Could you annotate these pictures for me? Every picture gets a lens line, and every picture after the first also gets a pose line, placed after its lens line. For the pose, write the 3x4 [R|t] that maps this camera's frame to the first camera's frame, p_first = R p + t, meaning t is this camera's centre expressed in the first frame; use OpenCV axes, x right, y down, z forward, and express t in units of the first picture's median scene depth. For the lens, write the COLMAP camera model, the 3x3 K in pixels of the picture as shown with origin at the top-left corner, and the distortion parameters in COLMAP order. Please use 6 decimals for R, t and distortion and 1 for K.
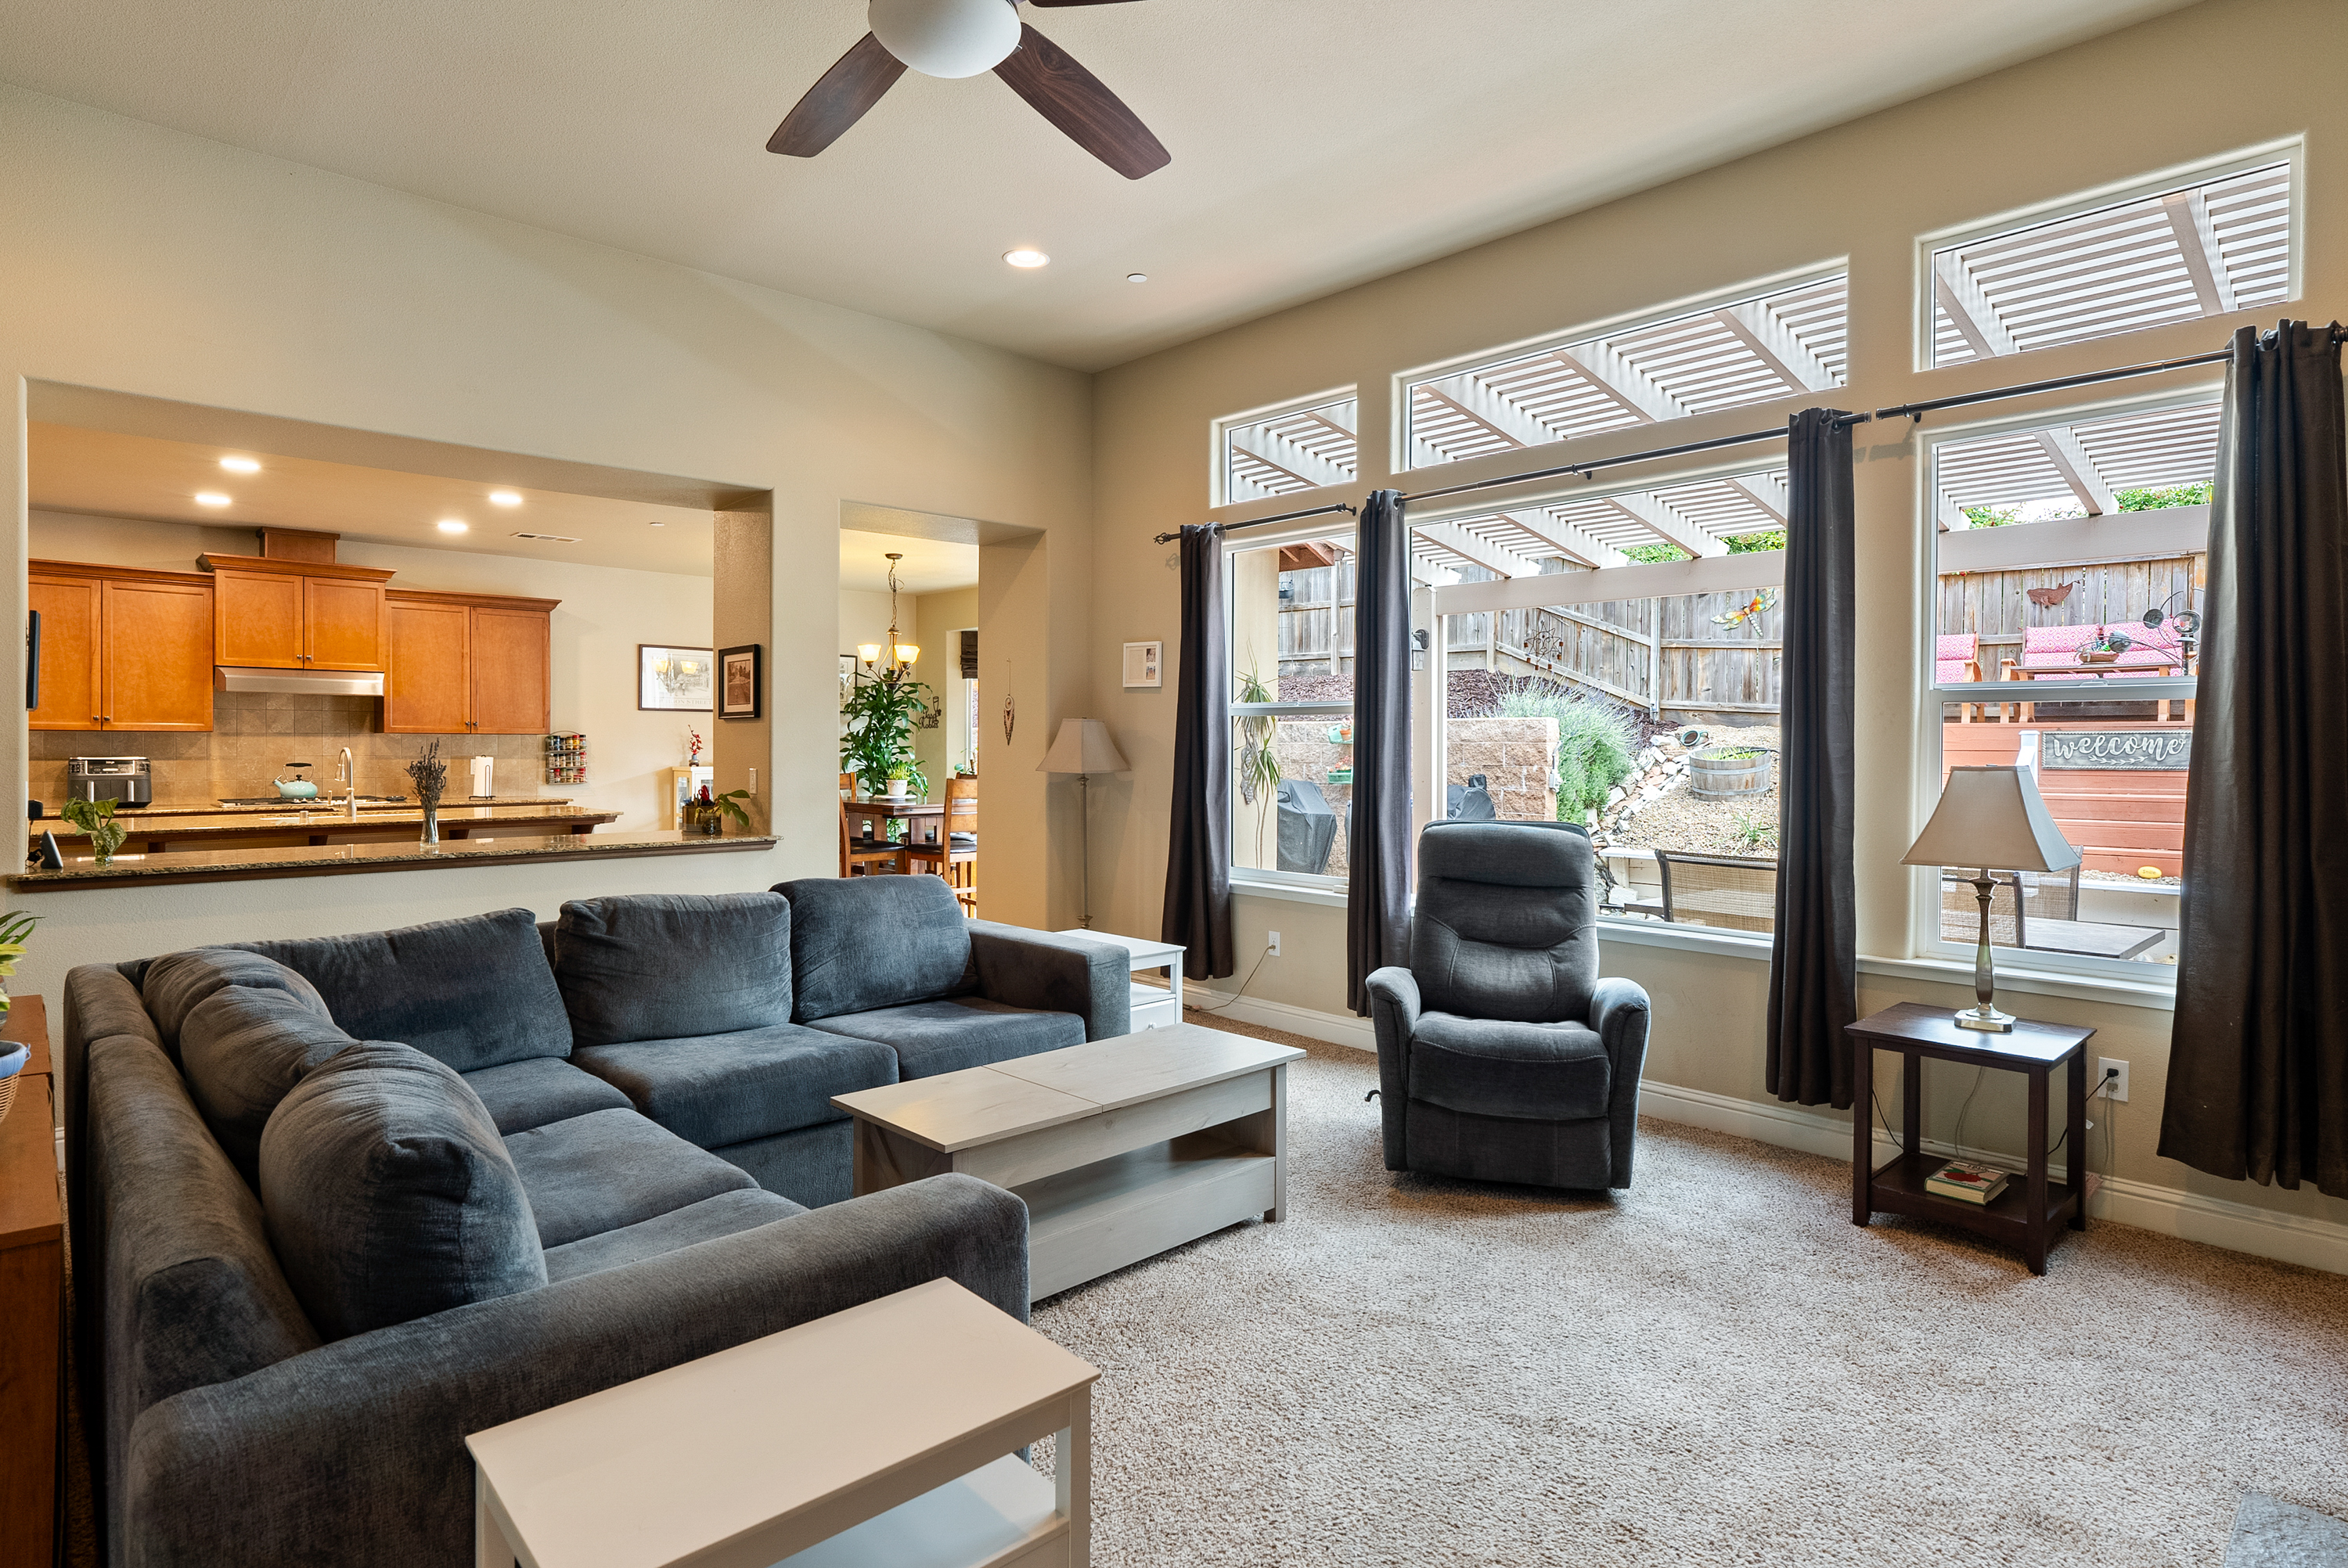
lens RADIAL K [[1236.1, 0, 1191.5], [0, 1236.1, 745.4], [0, 0, 1]] dist [-0.004664, 0.000425]
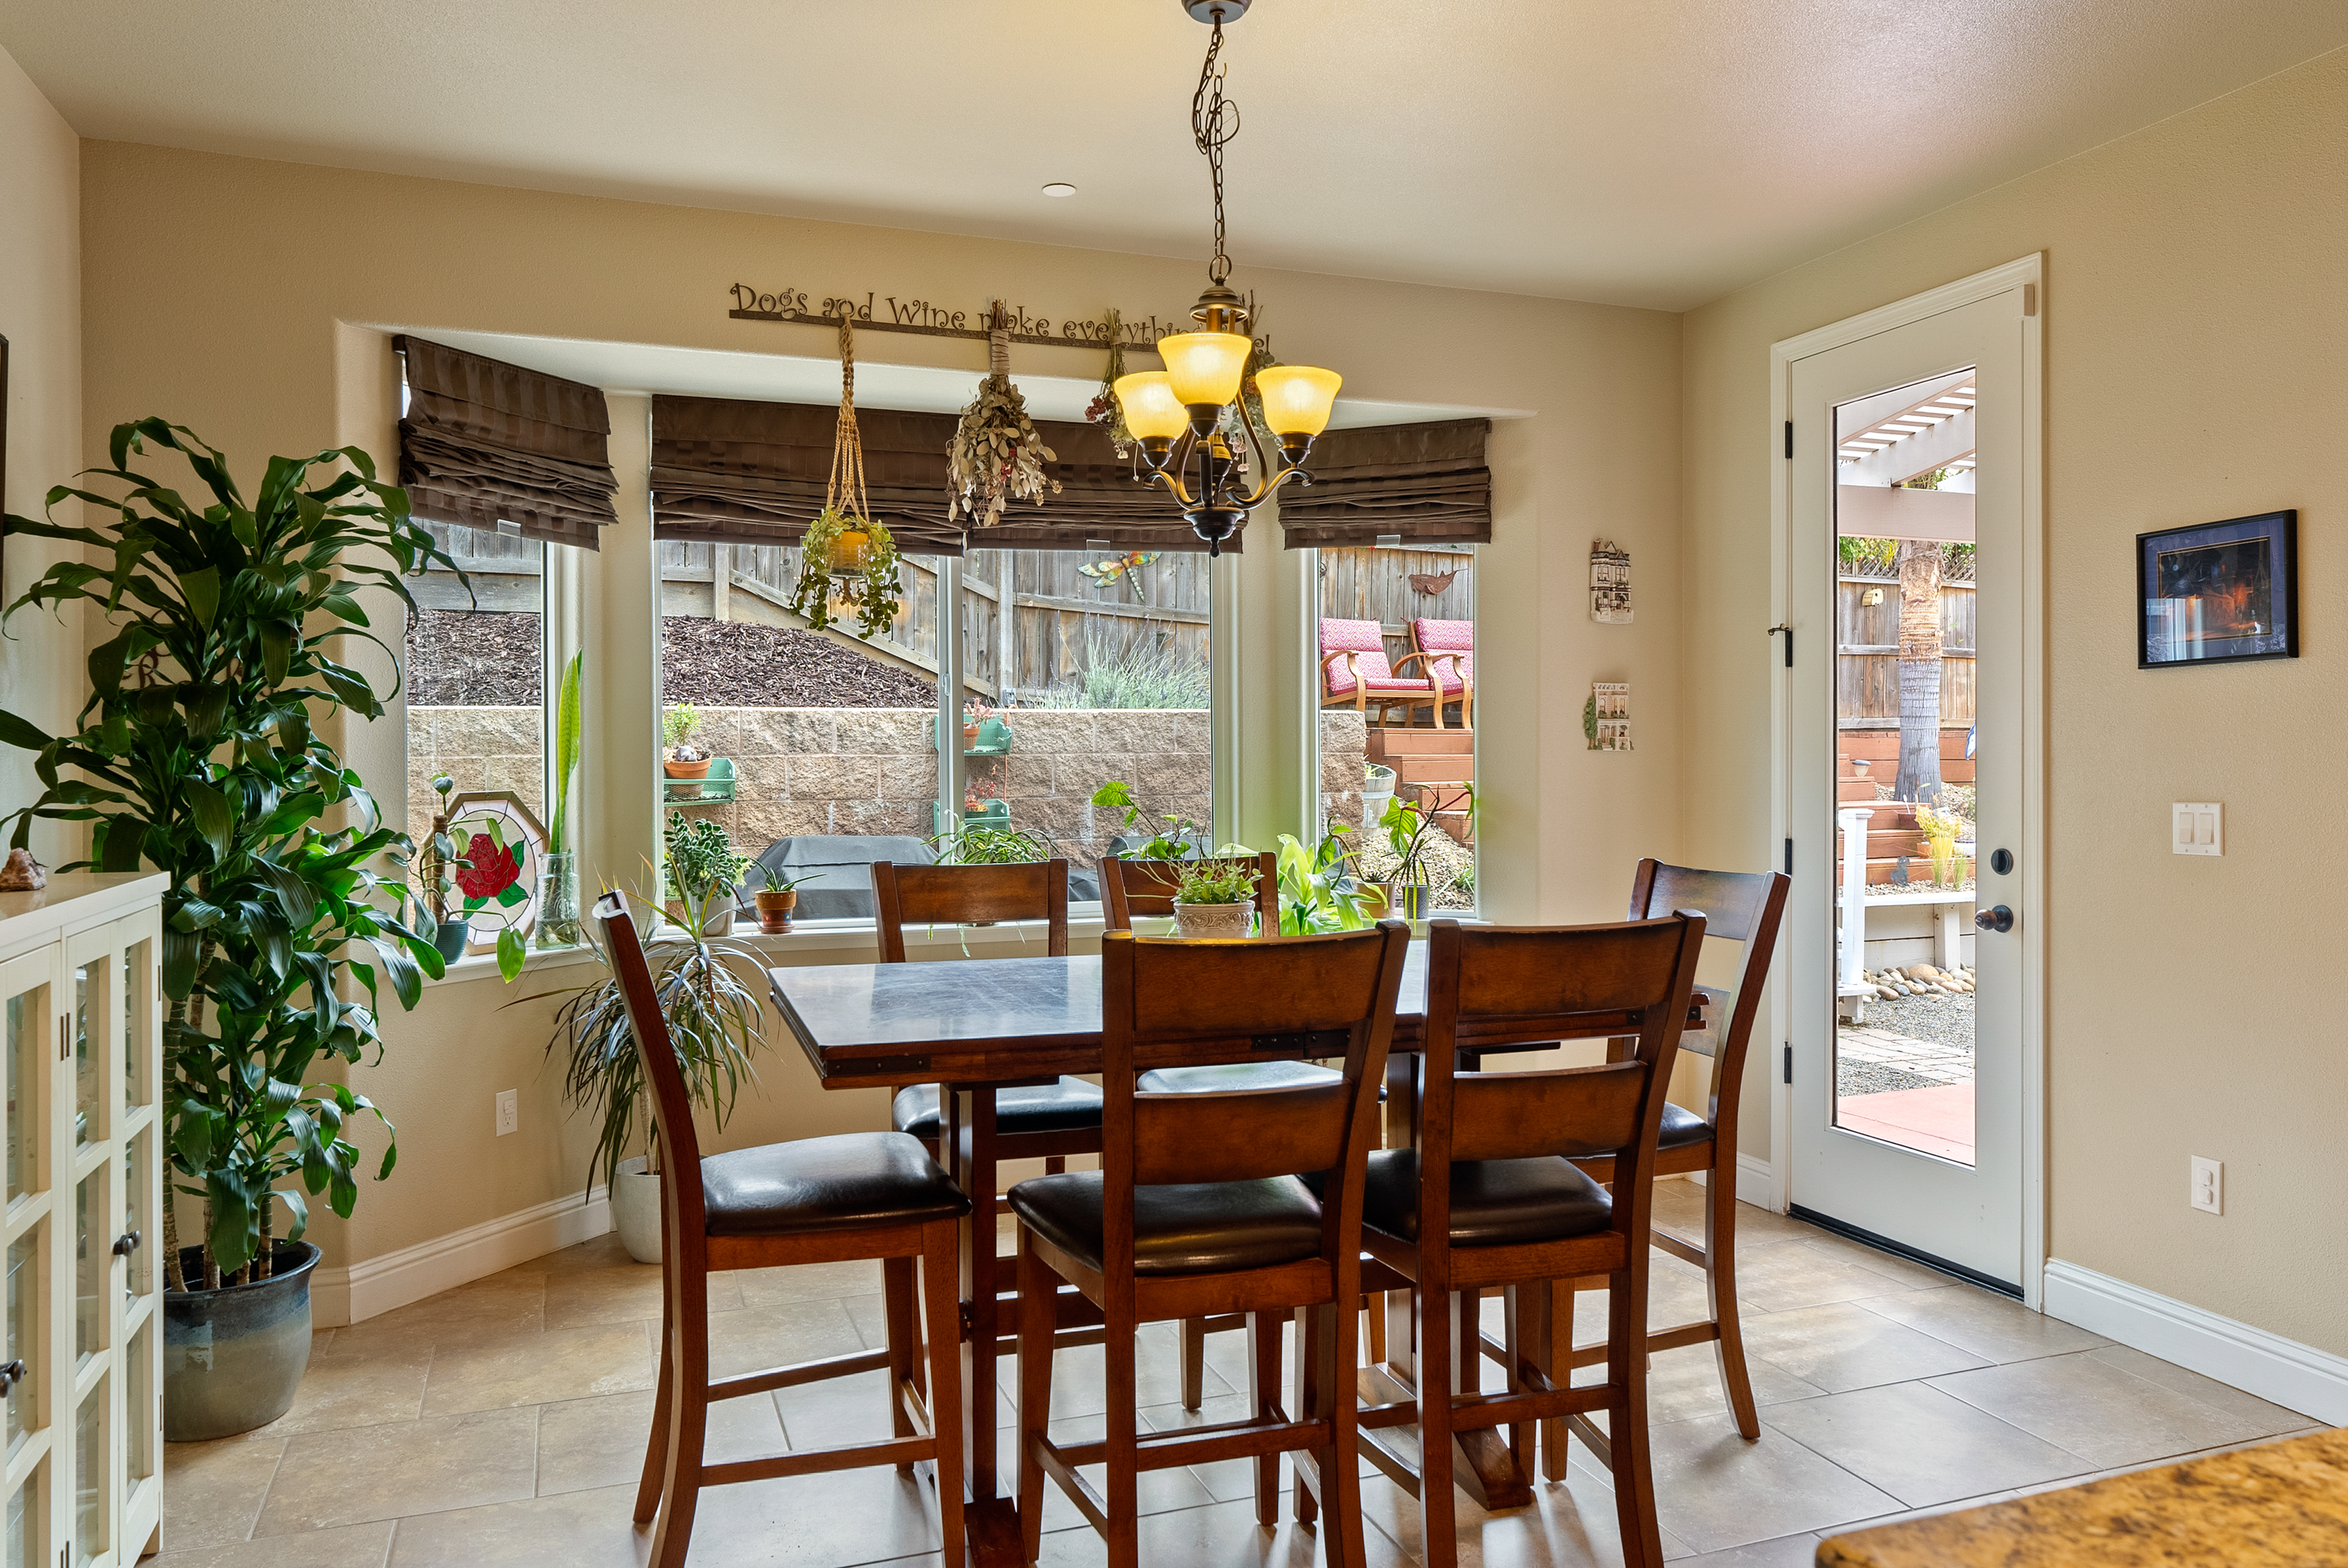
lens RADIAL K [[1640.8, 0, 1174.4], [0, 1640.8, 763.7], [0, 0, 1]] dist [0.000041, -0.005392]
pose [[0.400255, -0.007146, 0.916376, -0.669027], [0.005087, 0.999972, 0.005576, -0.002658], [-0.916390, 0.002430, 0.400280, 1.072012]]
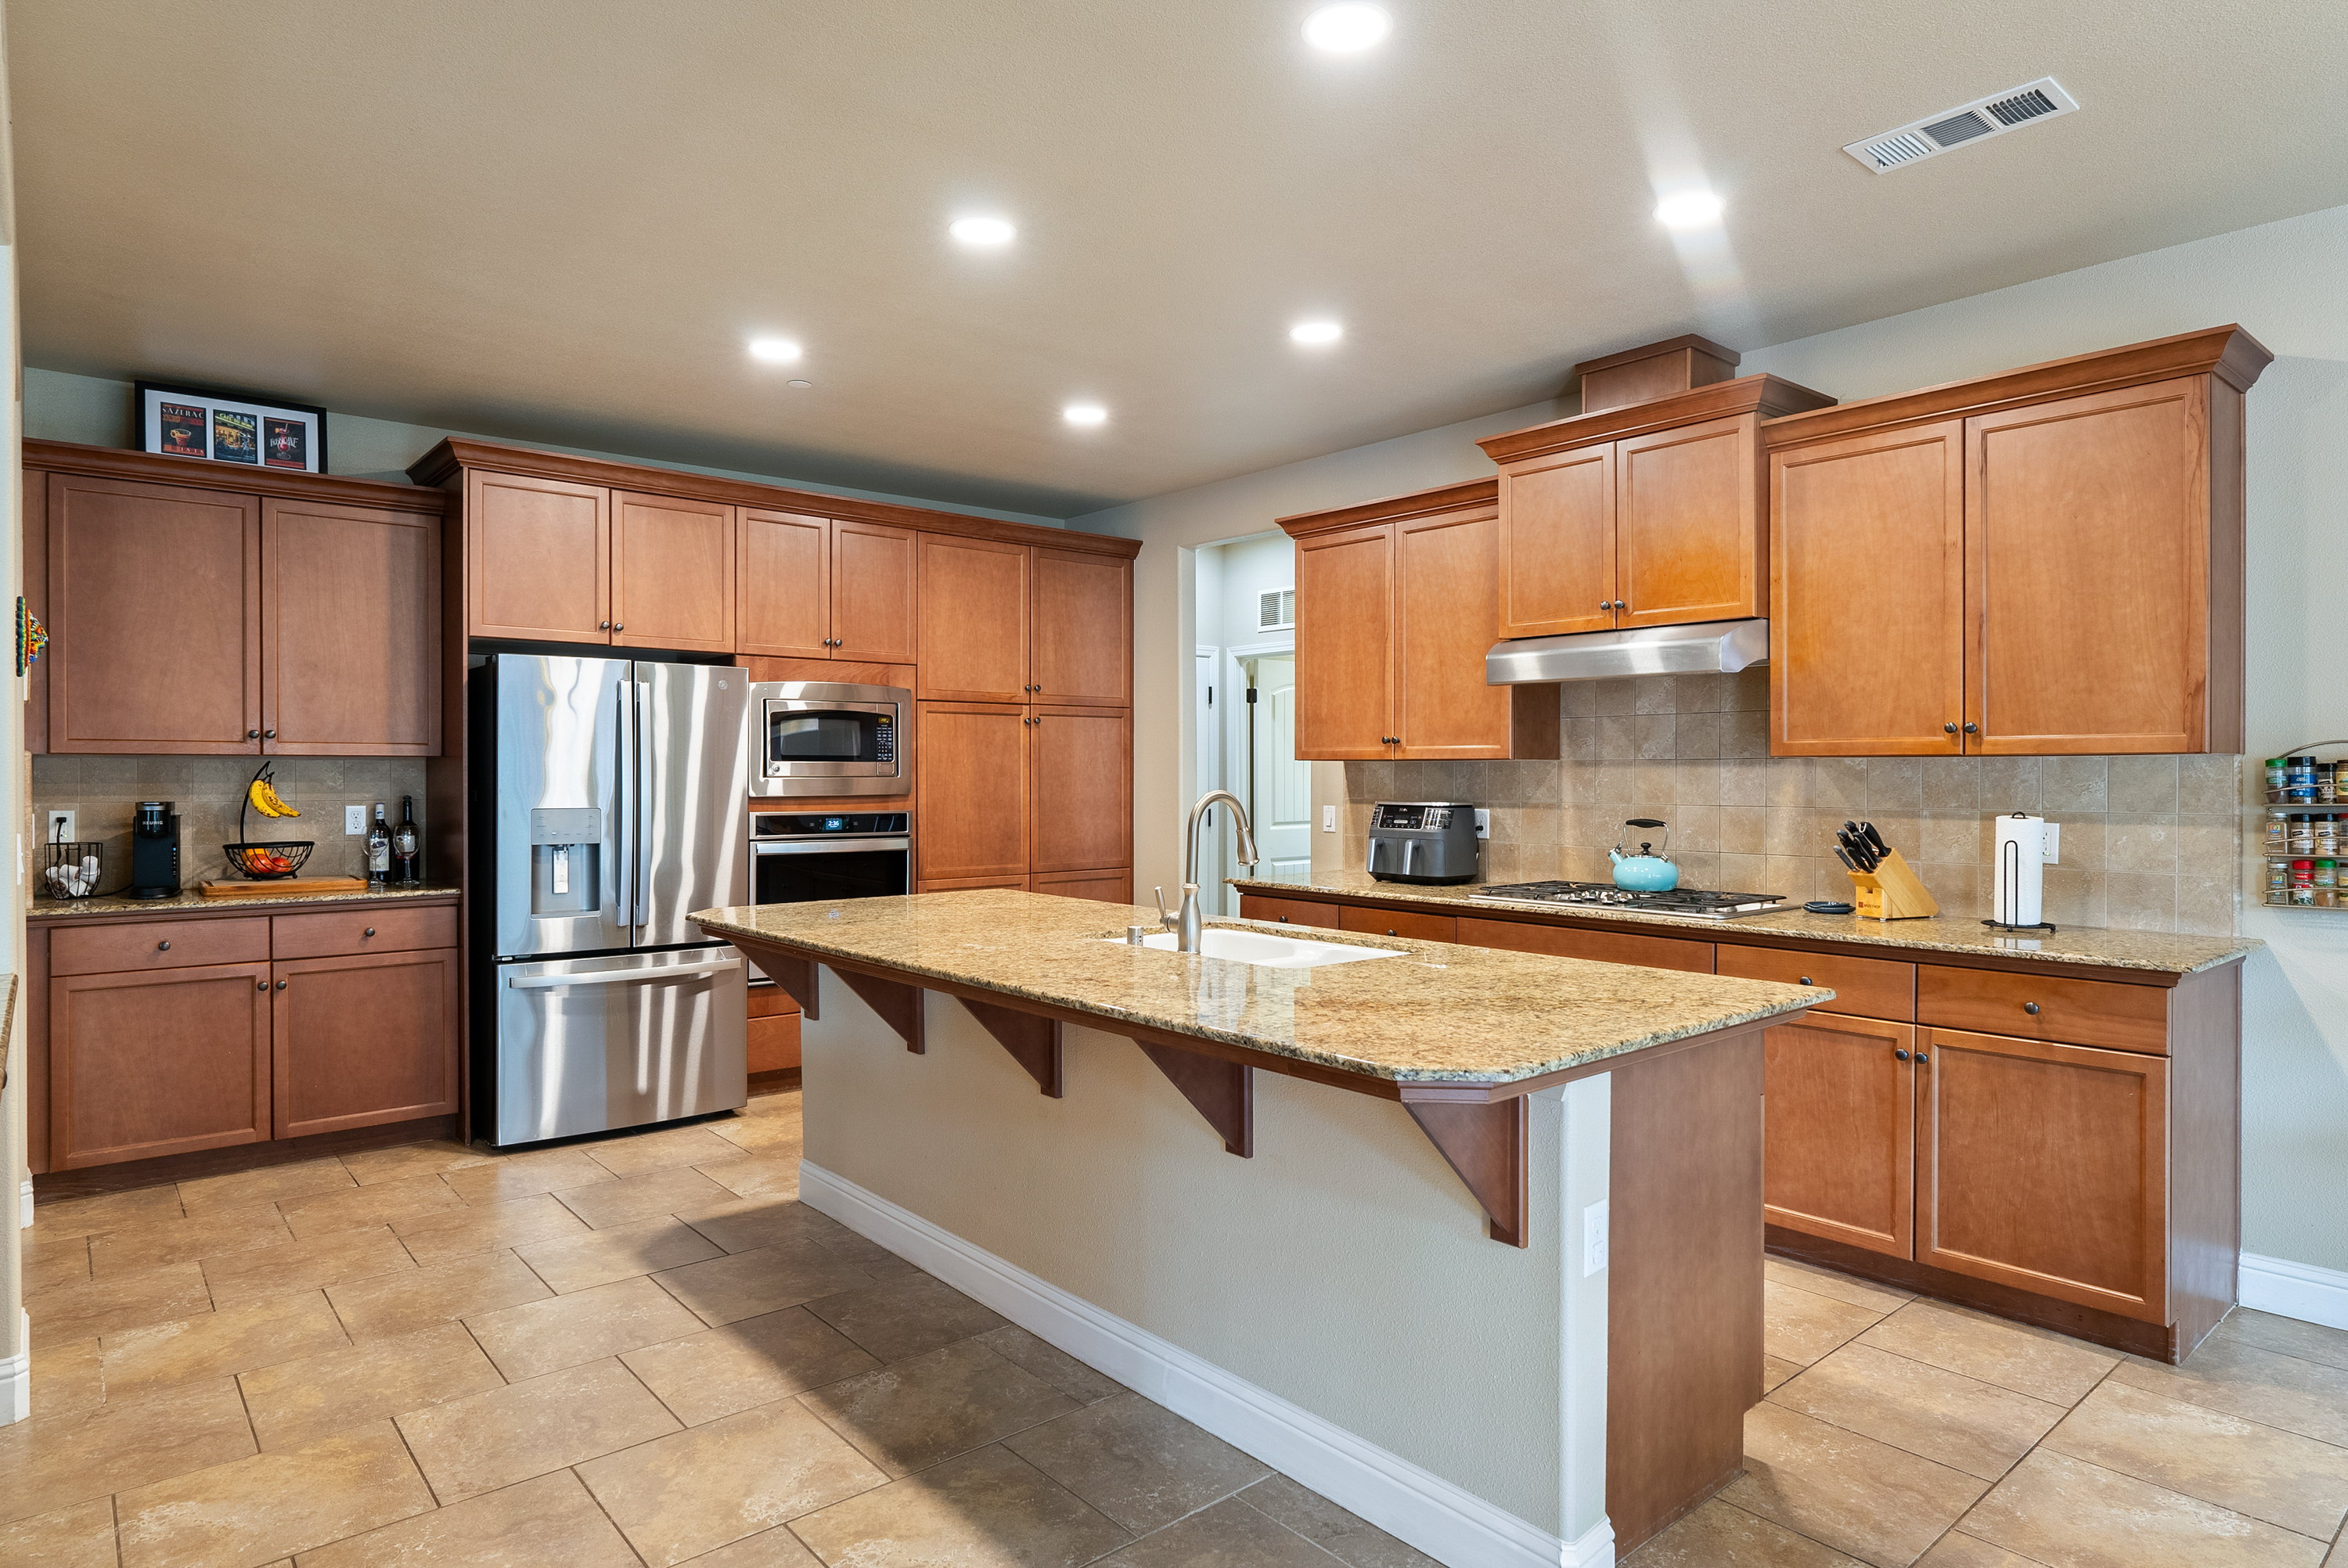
lens RADIAL K [[1328.2, 0, 1158.5], [0, 1328.2, 780.4], [0, 0, 1]] dist [-0.002246, -0.001155]
pose [[-0.071569, 0.002316, -0.997433, -0.192353], [-0.001570, 0.999996, 0.002435, -0.002679], [0.997434, 0.001740, -0.071565, 0.926938]]
